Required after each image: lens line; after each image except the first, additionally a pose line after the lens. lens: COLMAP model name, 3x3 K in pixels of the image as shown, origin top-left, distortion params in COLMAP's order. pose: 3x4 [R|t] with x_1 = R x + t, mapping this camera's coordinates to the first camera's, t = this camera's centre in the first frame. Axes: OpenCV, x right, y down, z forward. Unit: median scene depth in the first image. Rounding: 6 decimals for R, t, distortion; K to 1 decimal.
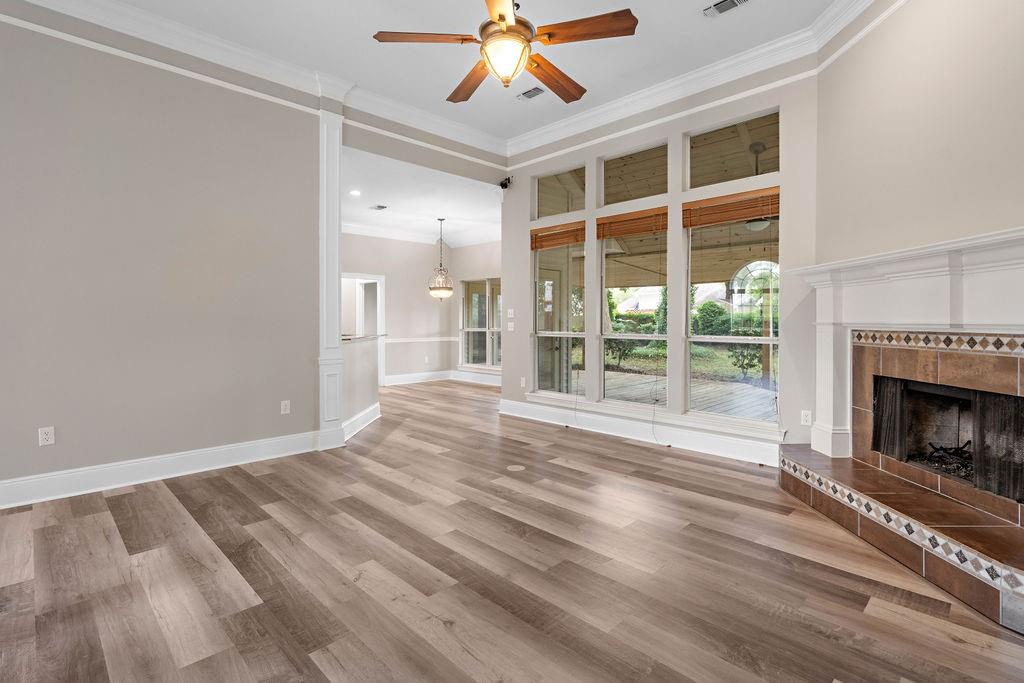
lens RADIAL K [[480.5, 0, 512.4], [0, 480.5, 322.8], [0, 0, 1]] dist [0.001000, -0.000264]
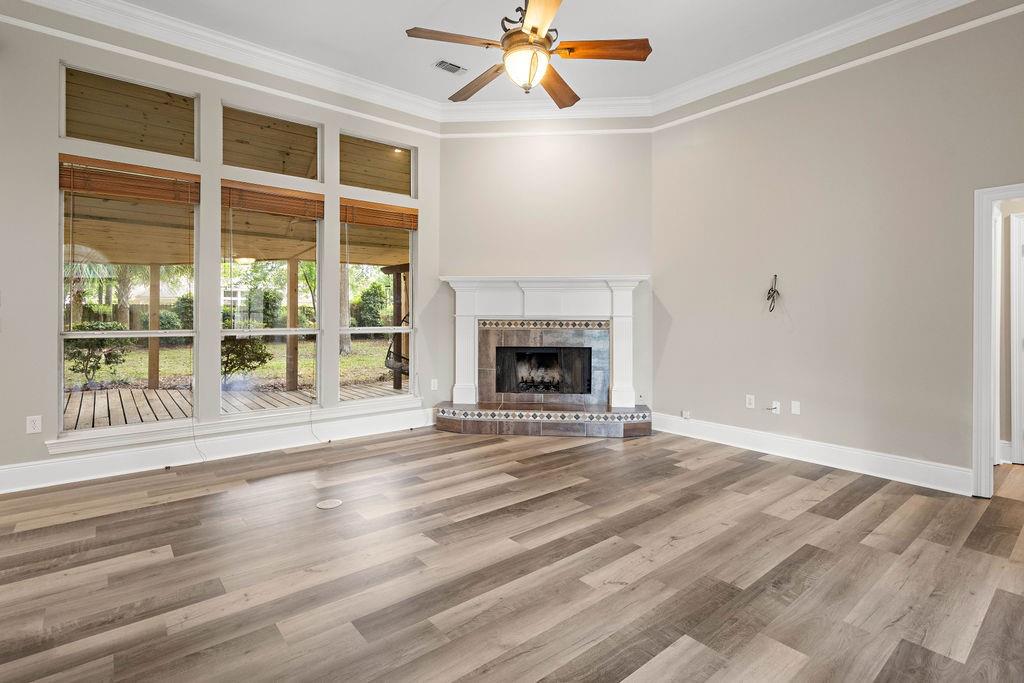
lens RADIAL K [[507.2, 0, 489.1], [0, 507.2, 314.1], [0, 0, 1]] dist [-0.003601, -0.000352]
pose [[0.106572, 0.002950, 0.994301, -1.095164], [0.001723, 0.999994, -0.003152, 0.002150], [-0.994304, 0.002049, 0.106566, 0.935082]]
